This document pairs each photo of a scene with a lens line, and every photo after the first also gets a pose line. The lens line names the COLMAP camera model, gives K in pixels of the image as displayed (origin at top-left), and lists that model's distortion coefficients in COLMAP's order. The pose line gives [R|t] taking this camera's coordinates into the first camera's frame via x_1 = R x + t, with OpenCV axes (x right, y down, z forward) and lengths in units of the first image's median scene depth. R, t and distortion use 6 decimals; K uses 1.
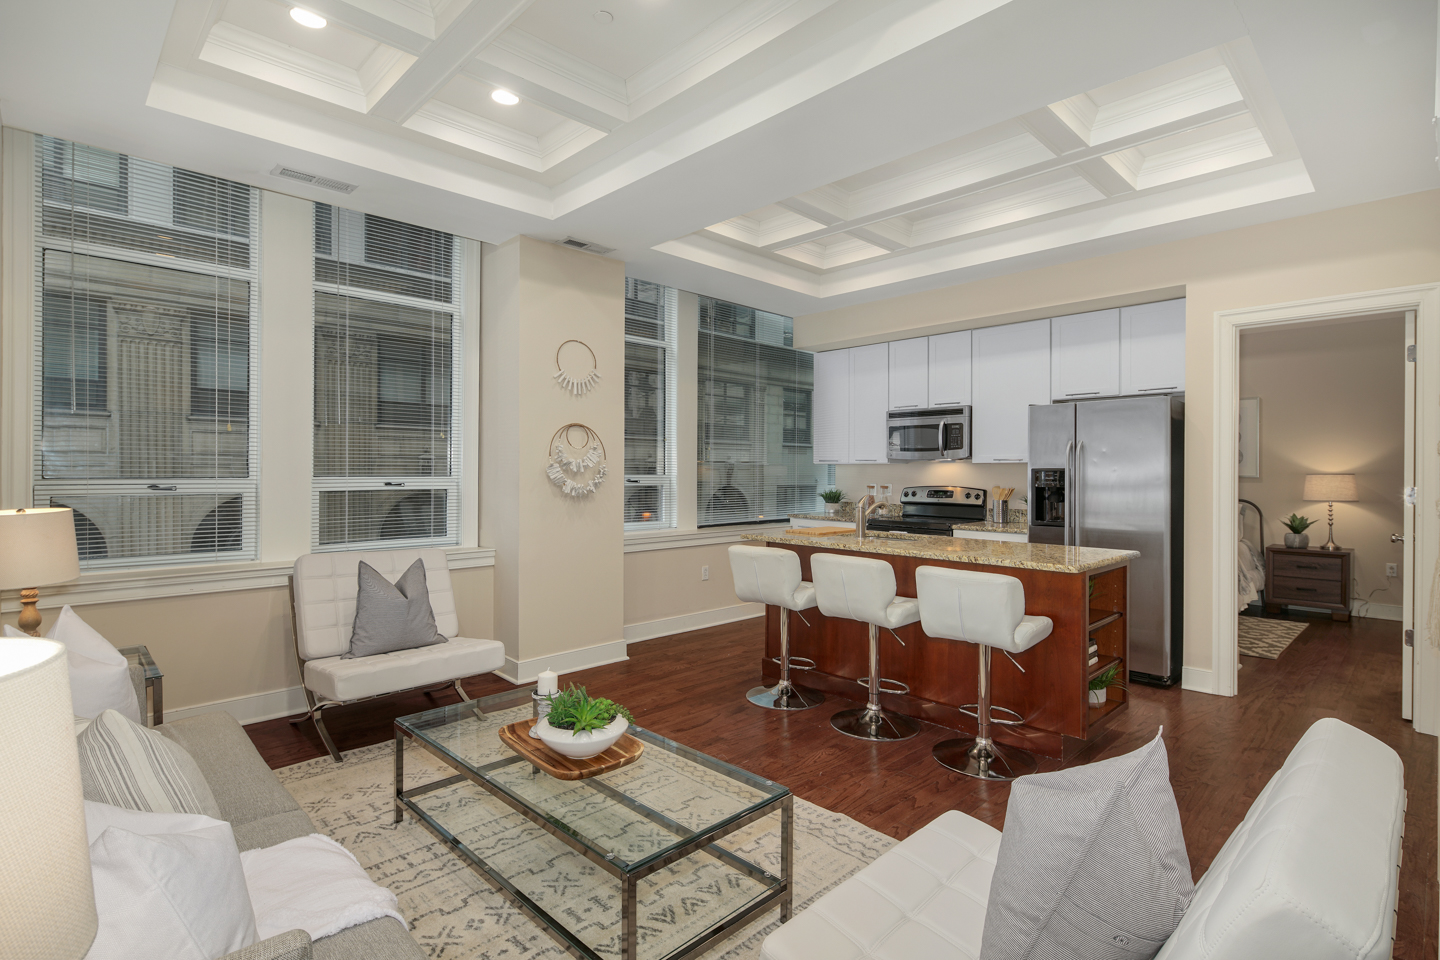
lens RADIAL K [[699.3, 0, 732.9], [0, 699.3, 476.8], [0, 0, 1]] dist [-0.000959, -0.001006]
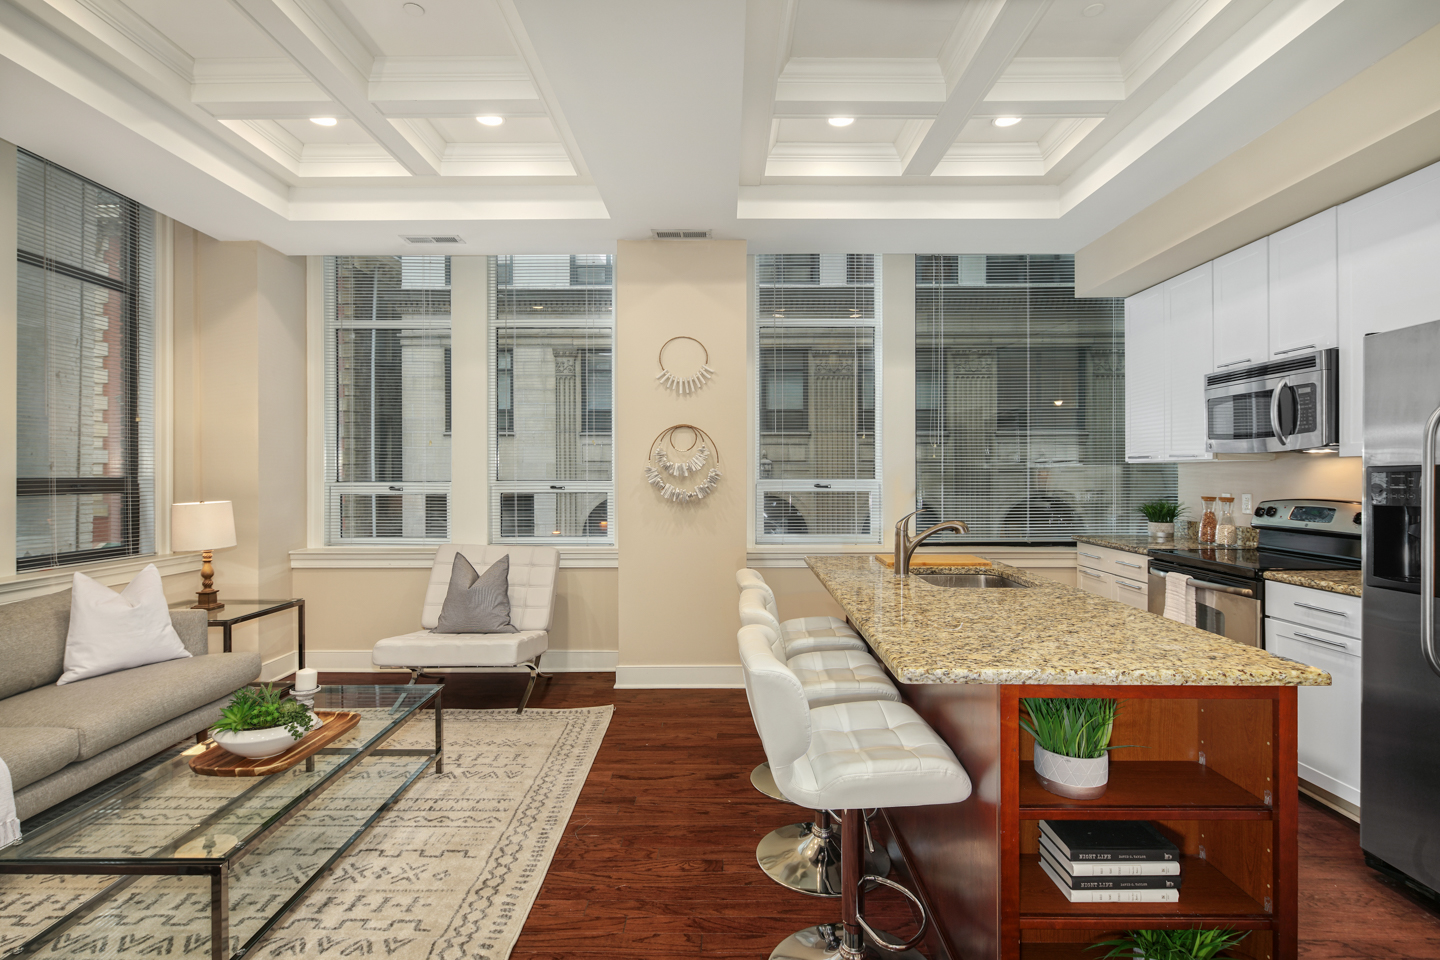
lens RADIAL K [[707.0, 0, 729.8], [0, 707.0, 476.8], [0, 0, 1]] dist [0.011956, -0.008651]
pose [[0.708634, -0.002230, -0.705572, 0.388046], [-0.001385, 0.999989, -0.004551, -0.001472], [0.705575, 0.004203, 0.708623, 0.291973]]
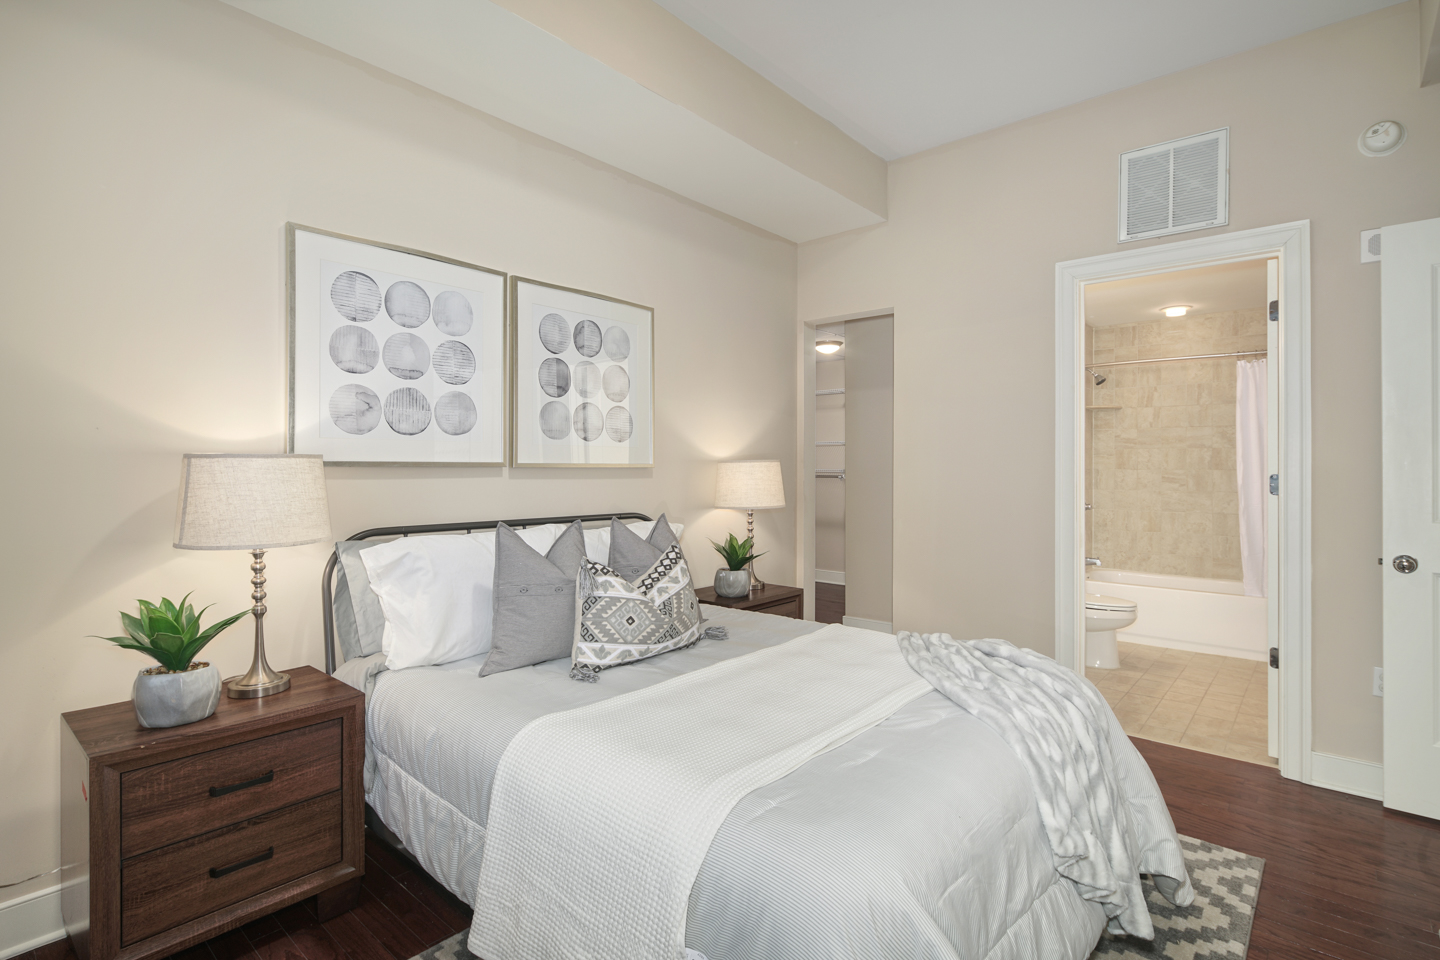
lens RADIAL K [[714.0, 0, 721.2], [0, 714.0, 467.8], [0, 0, 1]] dist [0.001837, -0.000516]
pose [[-0.068276, -0.000373, 0.997666, 0.581091], [0.014029, 0.999901, 0.001334, 0.004720], [-0.997568, 0.014088, -0.068264, 0.915294]]
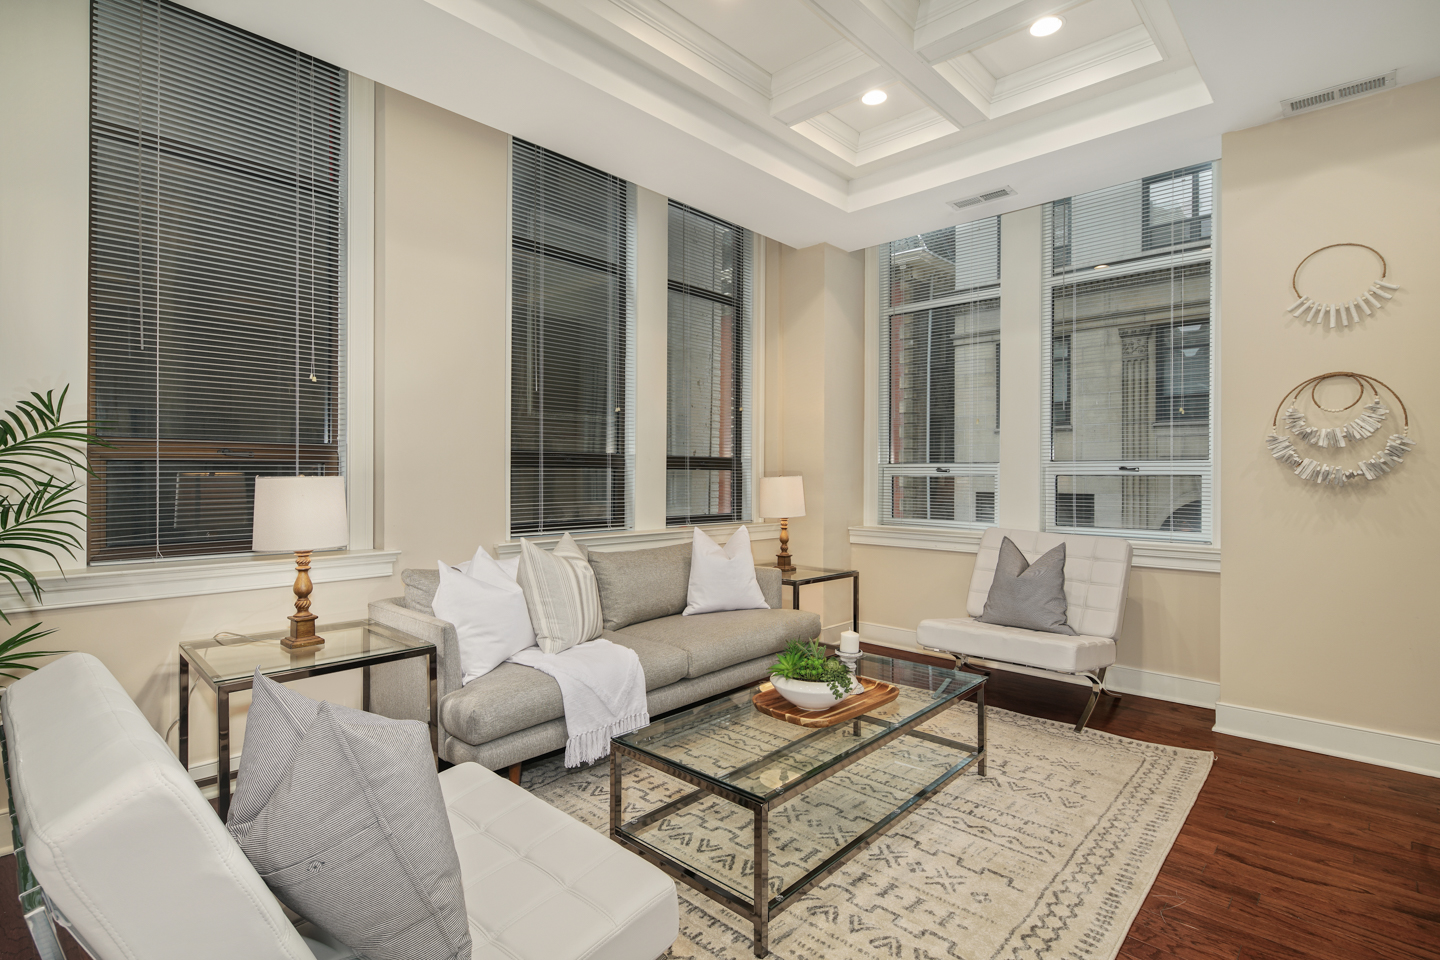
lens RADIAL K [[708.3, 0, 717.0], [0, 708.3, 477.1], [0, 0, 1]] dist [0.000466, -0.001481]
pose [[0.029258, -0.002300, -0.999569, 0.325746], [-0.011853, 0.999926, -0.002648, 0.022932], [0.999502, 0.011925, 0.029228, 0.323288]]
